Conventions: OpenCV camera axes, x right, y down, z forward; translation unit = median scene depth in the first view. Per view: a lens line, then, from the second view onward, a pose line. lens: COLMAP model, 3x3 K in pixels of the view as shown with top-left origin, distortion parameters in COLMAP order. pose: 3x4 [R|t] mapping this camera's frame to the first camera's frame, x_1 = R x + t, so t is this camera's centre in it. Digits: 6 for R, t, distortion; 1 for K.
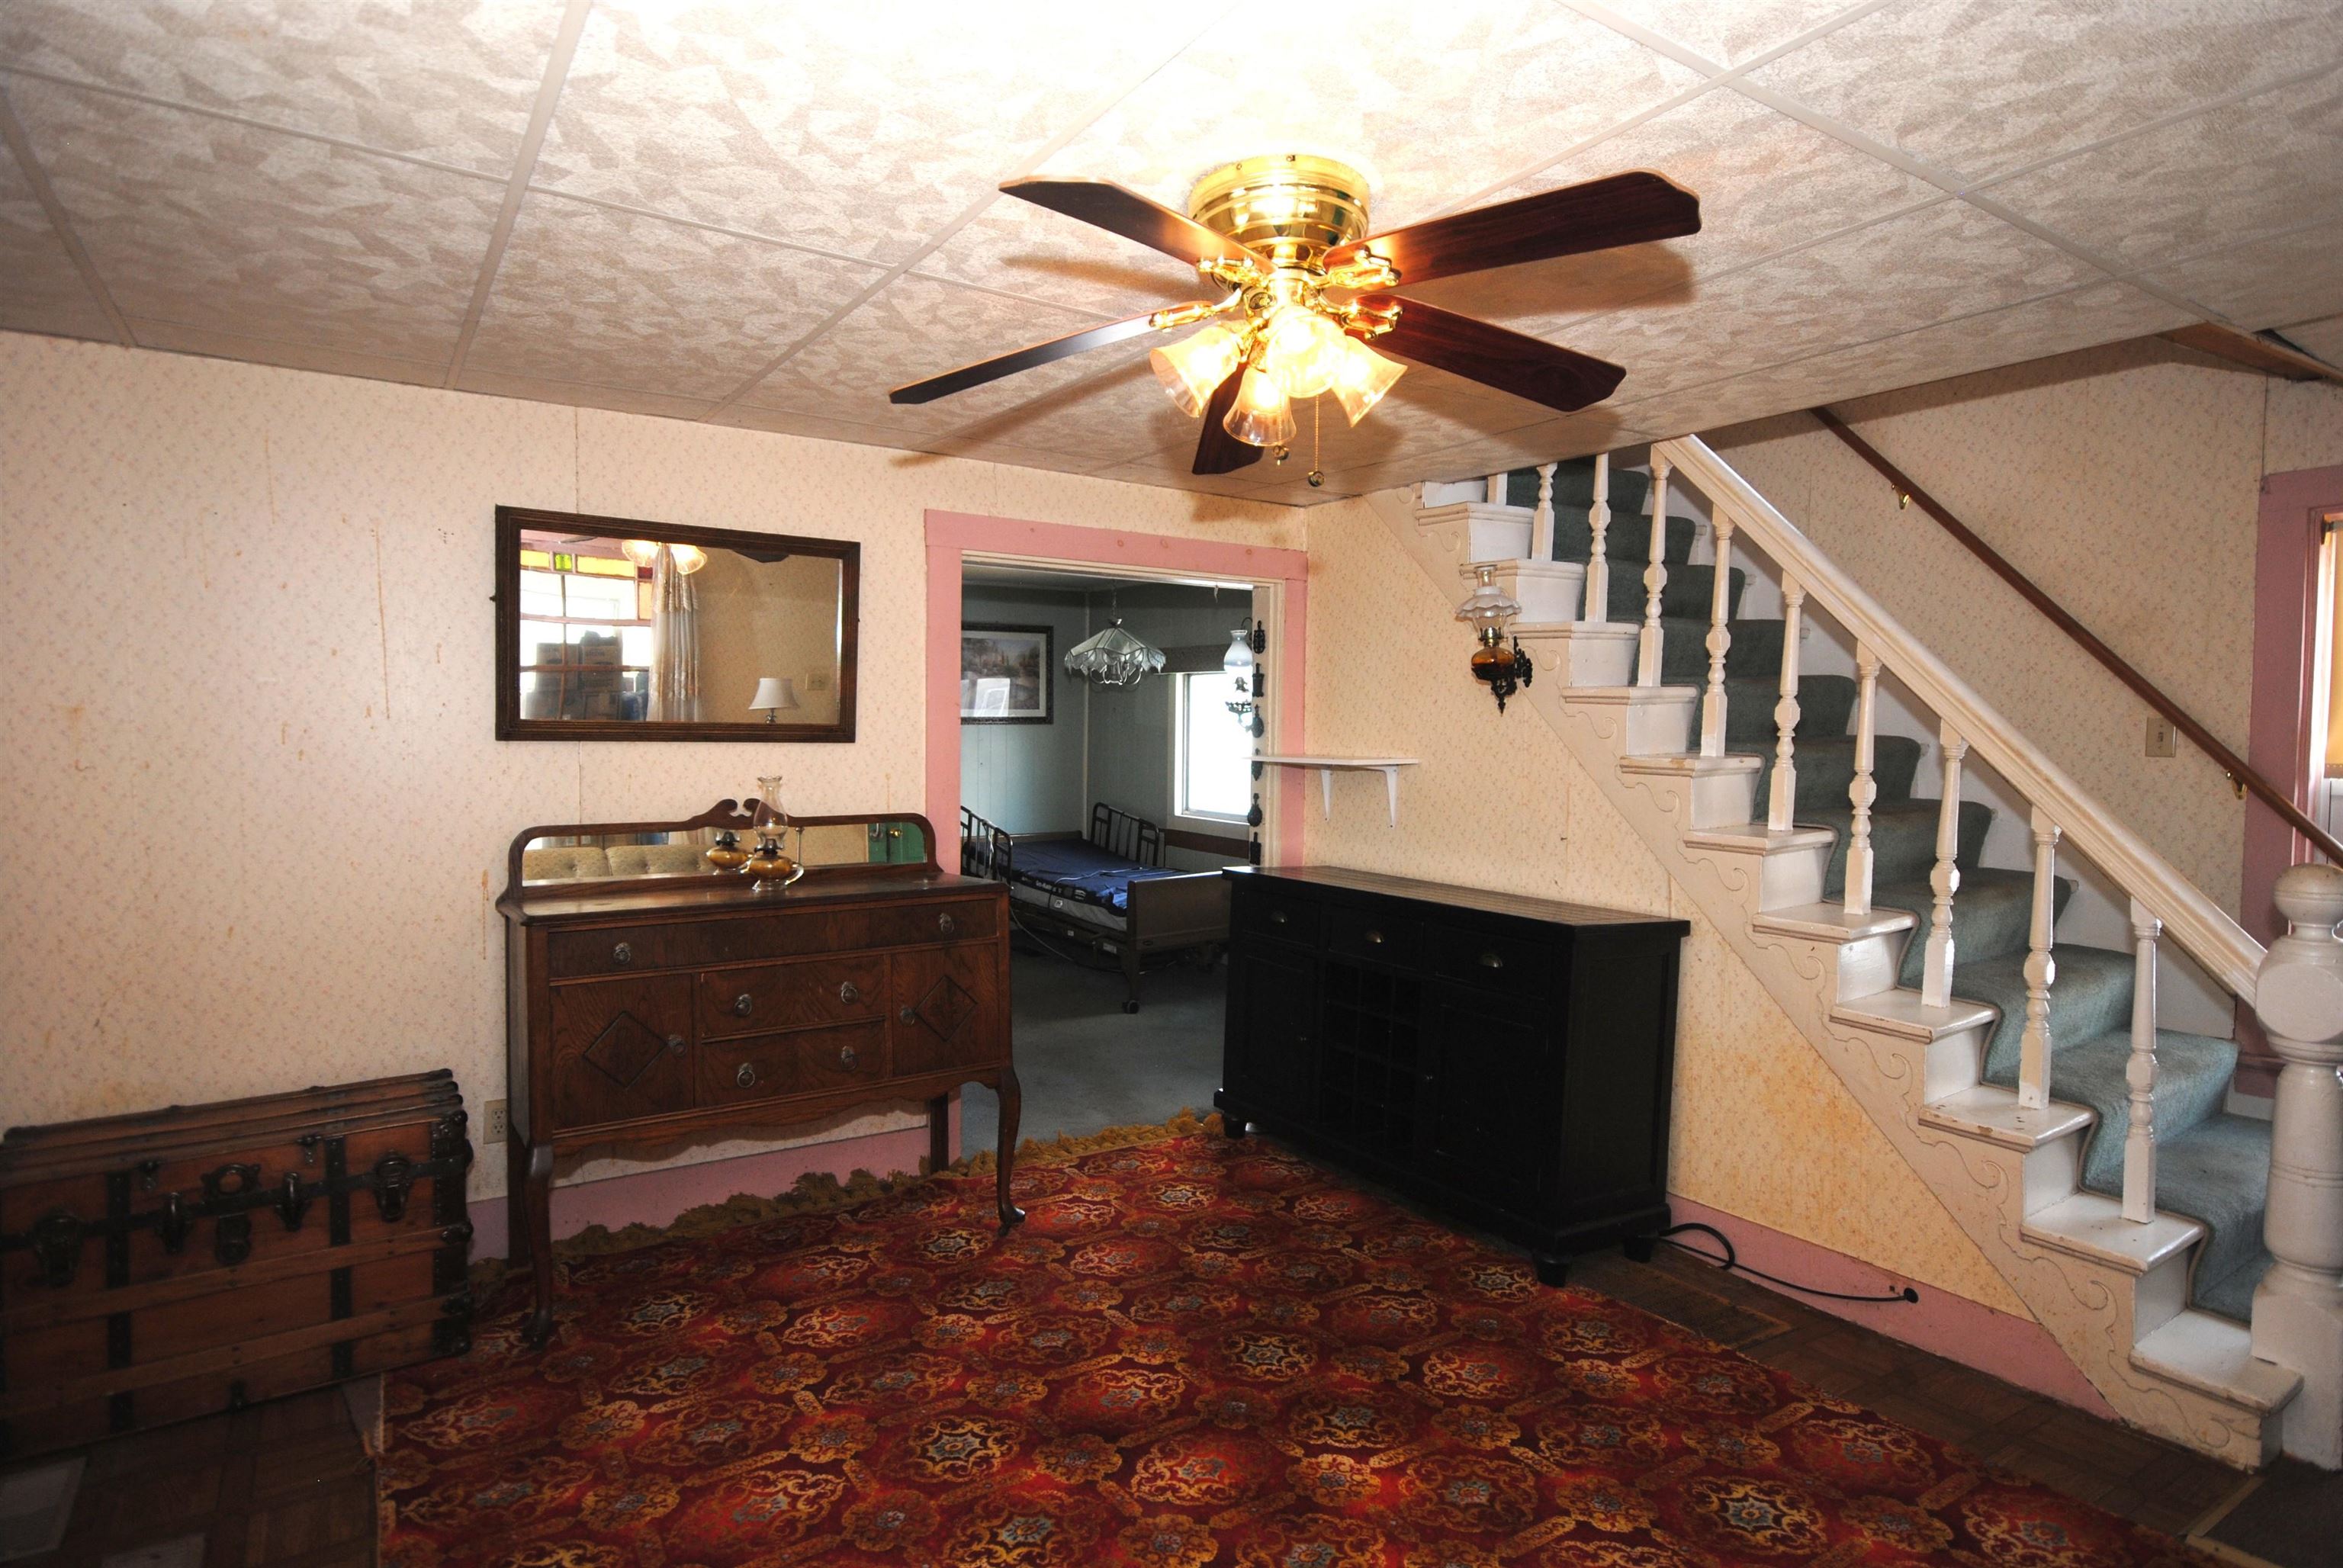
lens RADIAL K [[1236.6, 0, 1174.0], [0, 1236.6, 781.9], [0, 0, 1]] dist [0.009412, 0.000632]
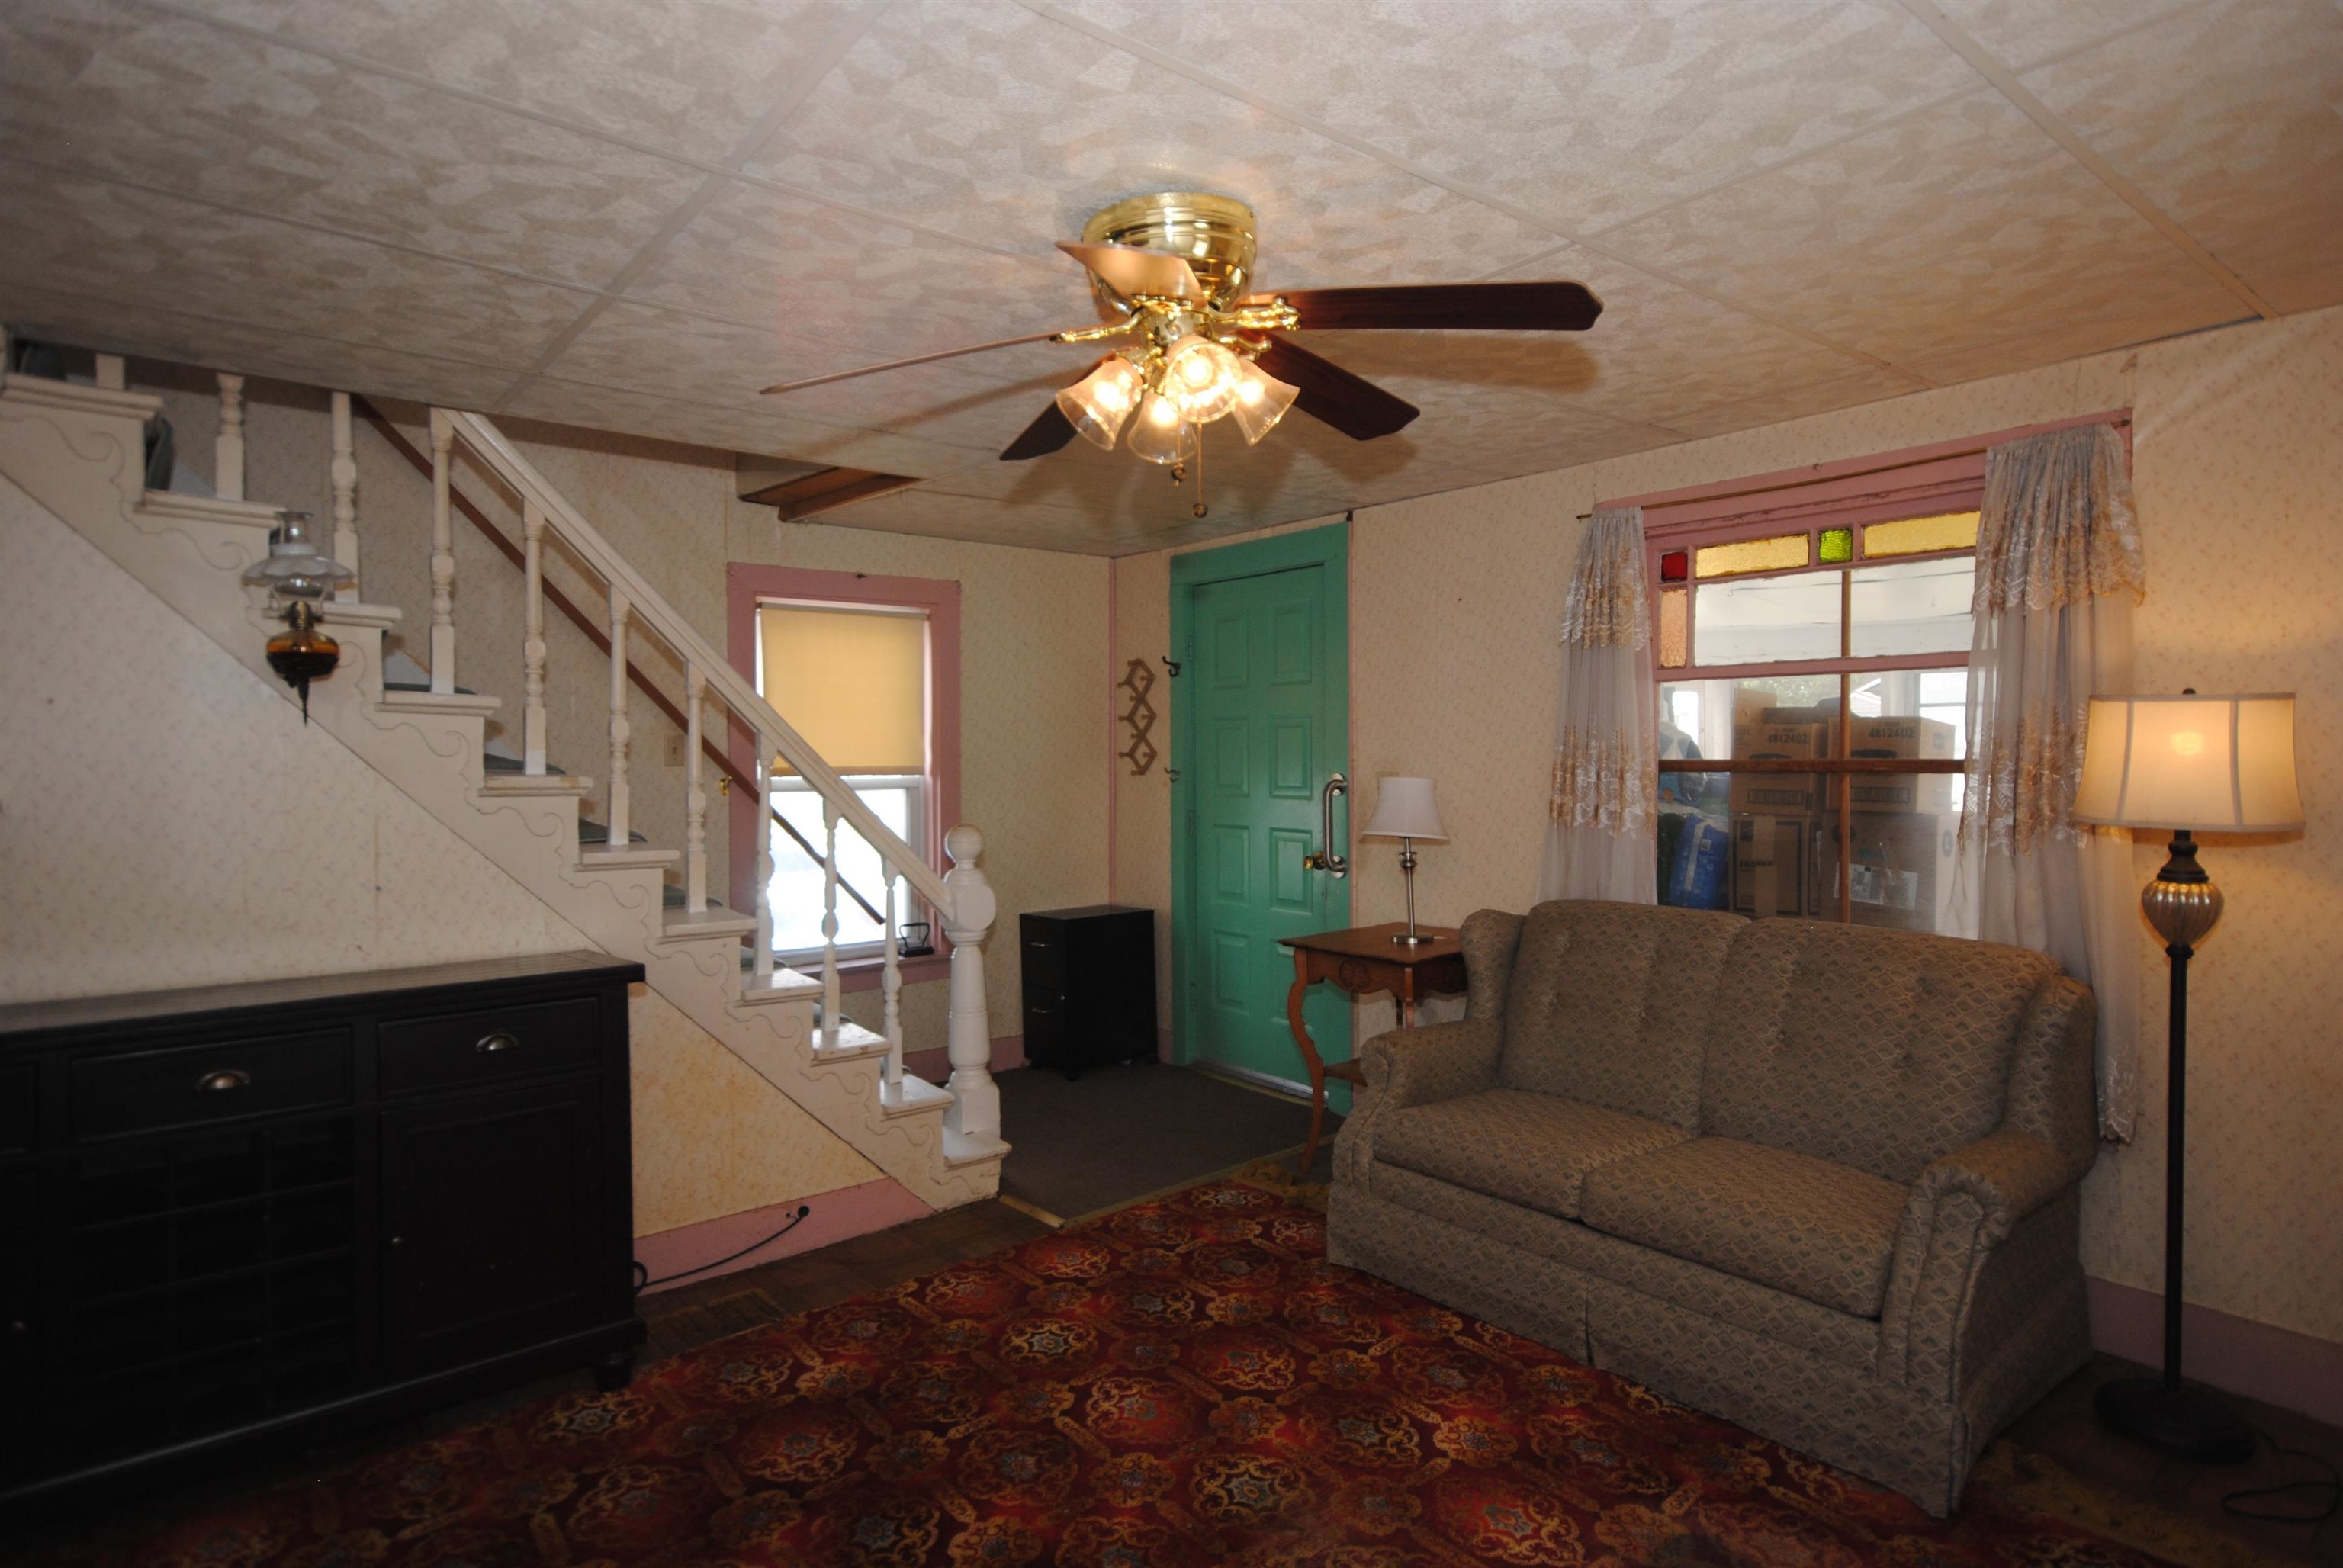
lens RADIAL K [[1236.6, 0, 1174.0], [0, 1236.6, 781.9], [0, 0, 1]] dist [0.009412, 0.000632]
pose [[-0.090592, -0.029889, 0.995439, -0.583149], [0.048283, 0.998242, 0.034367, -0.025768], [-0.994717, 0.051176, -0.088989, 0.677707]]
